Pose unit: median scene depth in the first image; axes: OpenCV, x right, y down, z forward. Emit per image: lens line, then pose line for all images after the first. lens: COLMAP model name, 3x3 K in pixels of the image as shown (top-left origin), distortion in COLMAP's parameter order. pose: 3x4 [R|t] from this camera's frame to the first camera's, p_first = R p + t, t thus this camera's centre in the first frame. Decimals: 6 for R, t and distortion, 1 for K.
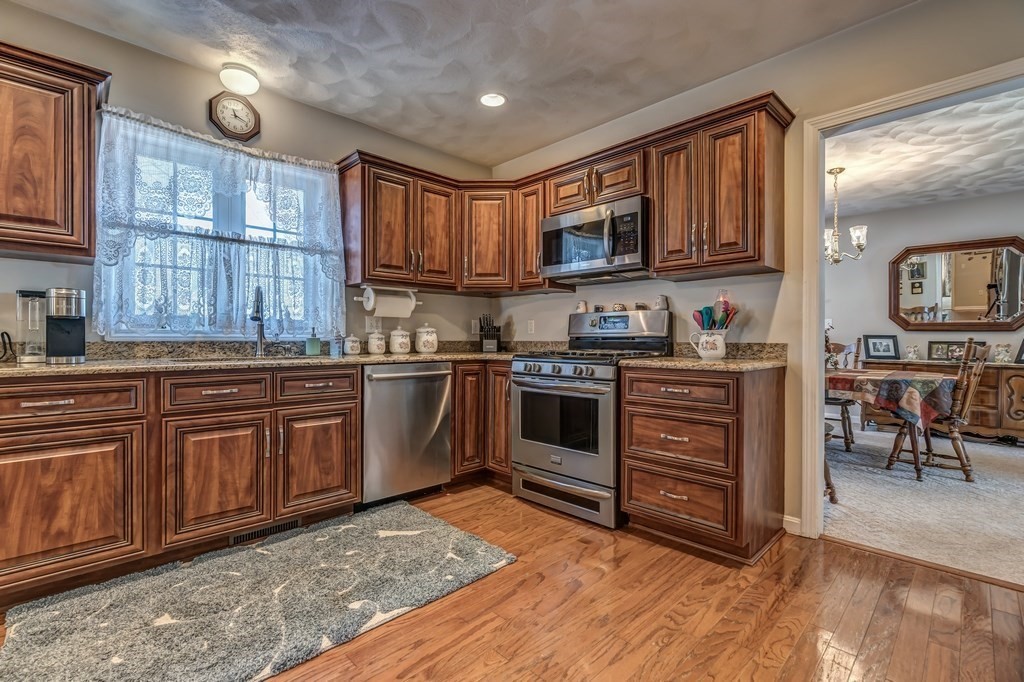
lens RADIAL K [[463.4, 0, 512.3], [0, 463.4, 338.6], [0, 0, 1]] dist [-0.002424, 0.000591]
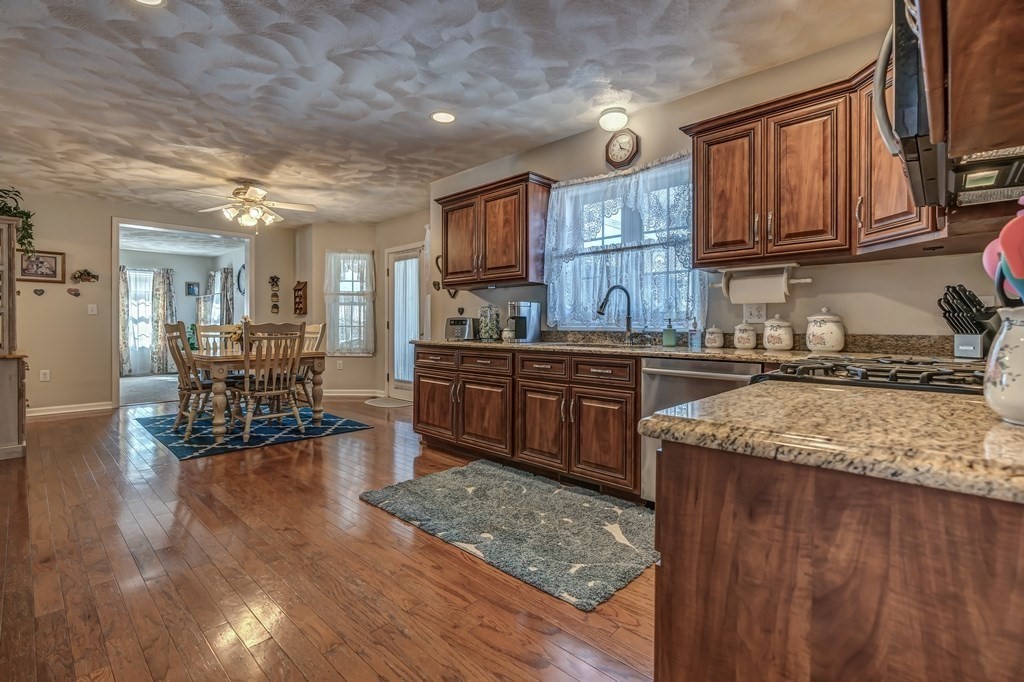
lens RADIAL K [[467.9, 0, 510.2], [0, 467.9, 327.9], [0, 0, 1]] dist [-0.000780, 0.000188]
pose [[0.034971, 0.003627, -0.999382, 0.639225], [-0.002044, 0.999992, 0.003558, -0.007600], [0.999386, 0.001918, 0.034978, 0.668773]]
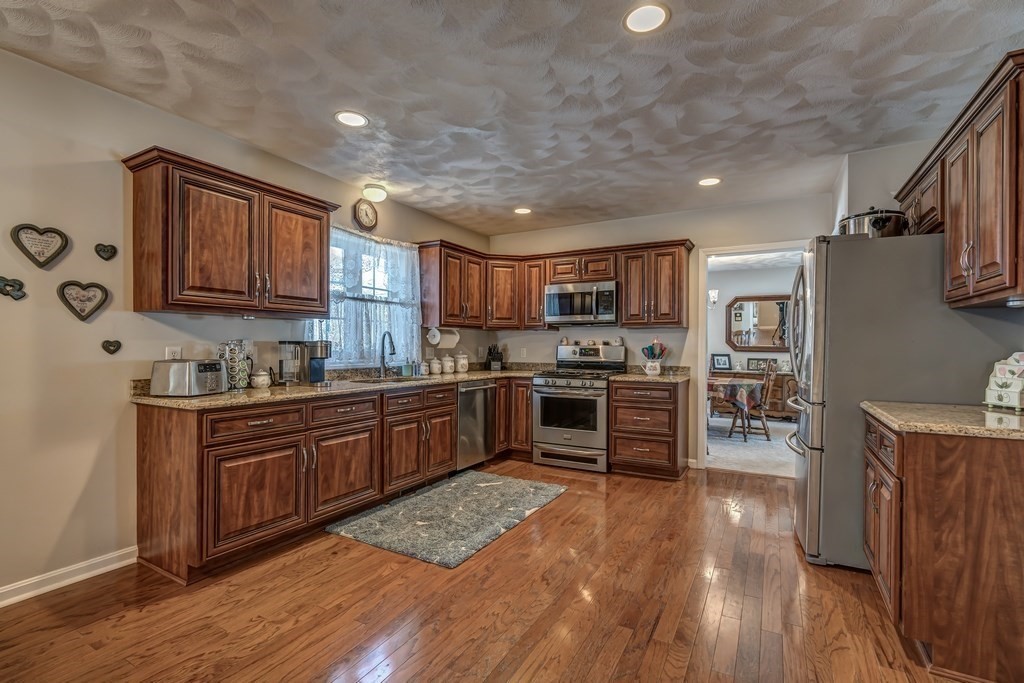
lens RADIAL K [[470.9, 0, 511.1], [0, 470.9, 345.7], [0, 0, 1]] dist [-0.000501, 0.000172]
pose [[0.960777, 0.001941, 0.277316, -0.576028], [-0.002123, 0.999998, 0.000358, -0.067042], [-0.277315, -0.000932, 0.960779, -0.571914]]
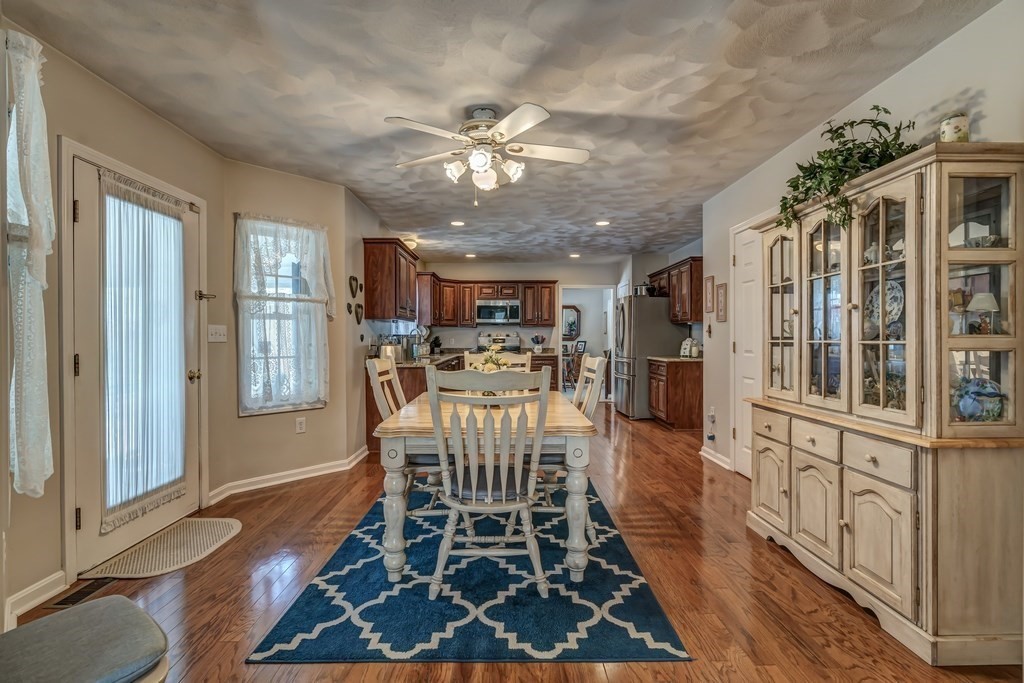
lens RADIAL K [[463.4, 0, 512.3], [0, 463.4, 339.1], [0, 0, 1]] dist [-0.002424, 0.000591]
pose [[0.693421, -0.002296, 0.720529, -1.942595], [0.001329, 0.999997, 0.001908, -0.057938], [-0.720531, -0.000365, 0.693423, -1.073174]]
